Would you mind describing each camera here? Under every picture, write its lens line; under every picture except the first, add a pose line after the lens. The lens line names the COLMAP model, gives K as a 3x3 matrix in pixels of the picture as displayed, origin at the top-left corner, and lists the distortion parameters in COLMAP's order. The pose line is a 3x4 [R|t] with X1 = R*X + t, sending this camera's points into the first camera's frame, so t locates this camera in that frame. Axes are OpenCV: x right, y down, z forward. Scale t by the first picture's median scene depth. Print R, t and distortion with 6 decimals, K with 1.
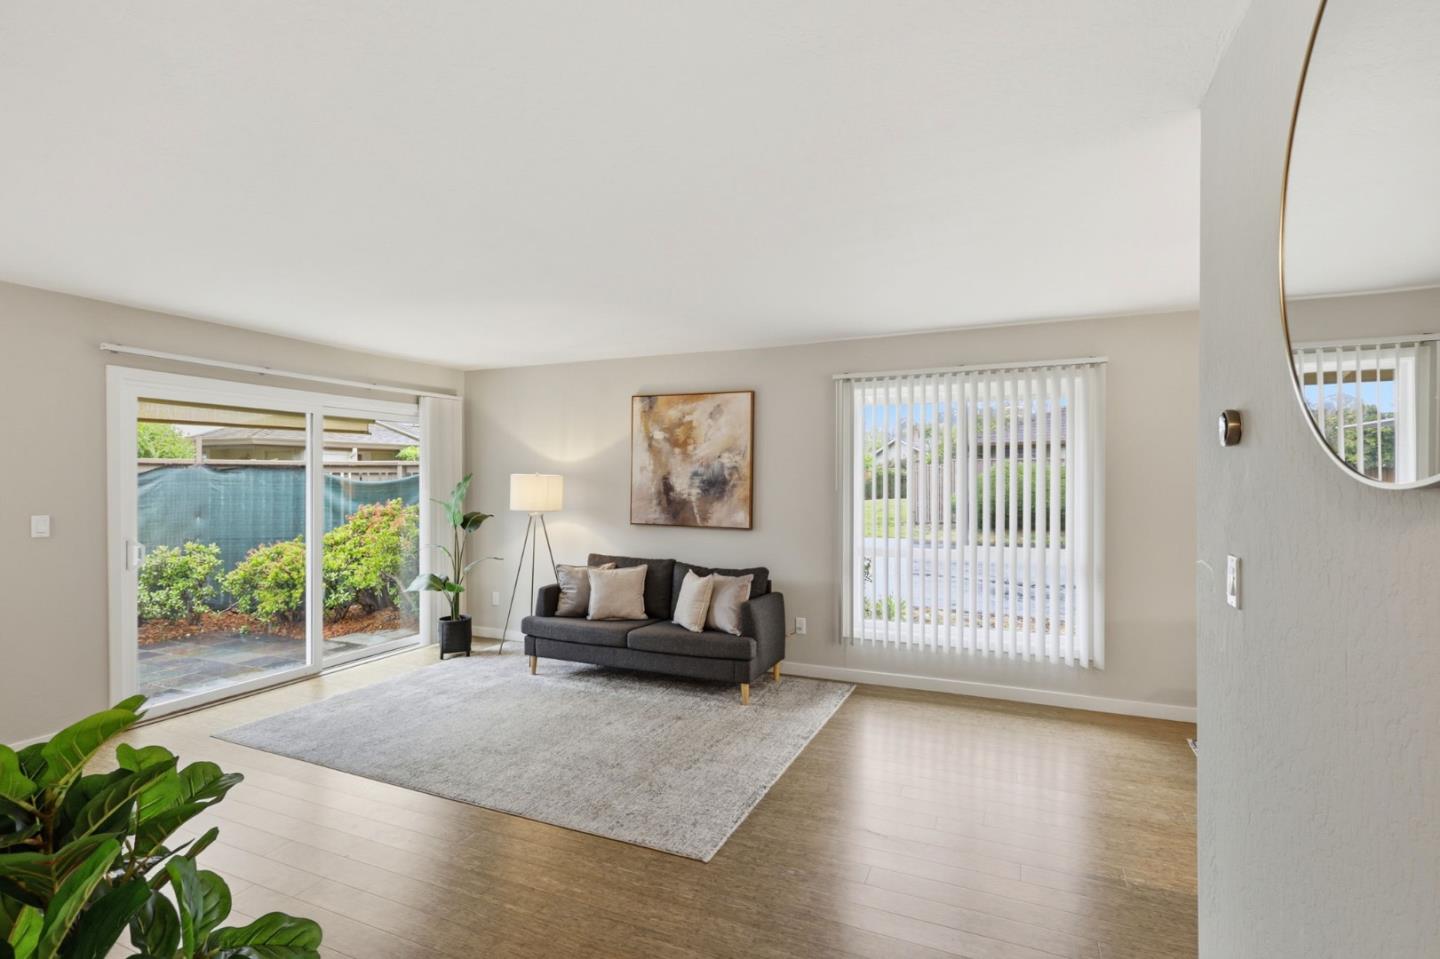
lens RADIAL K [[684.6, 0, 717.4], [0, 684.6, 479.2], [0, 0, 1]] dist [-0.001066, -0.000135]
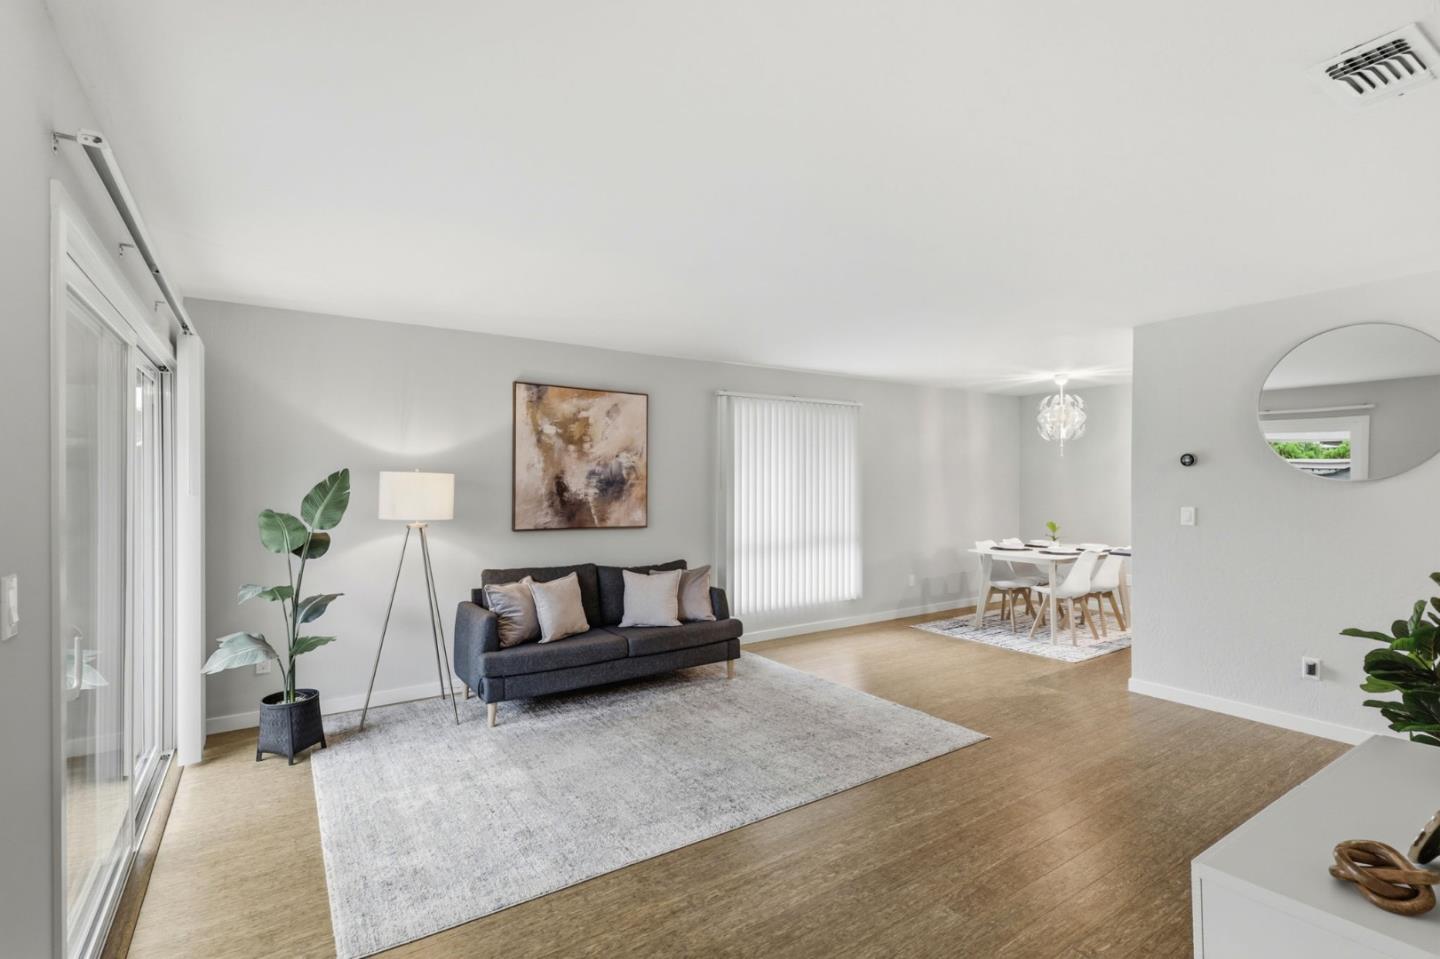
lens RADIAL K [[684.6, 0, 713.0], [0, 684.6, 482.2], [0, 0, 1]] dist [-0.001066, -0.000135]
pose [[0.523911, -0.001328, 0.851772, -0.769852], [0.000721, 0.999999, 0.001116, 0.004060], [-0.851773, 0.000029, 0.523911, 0.359024]]
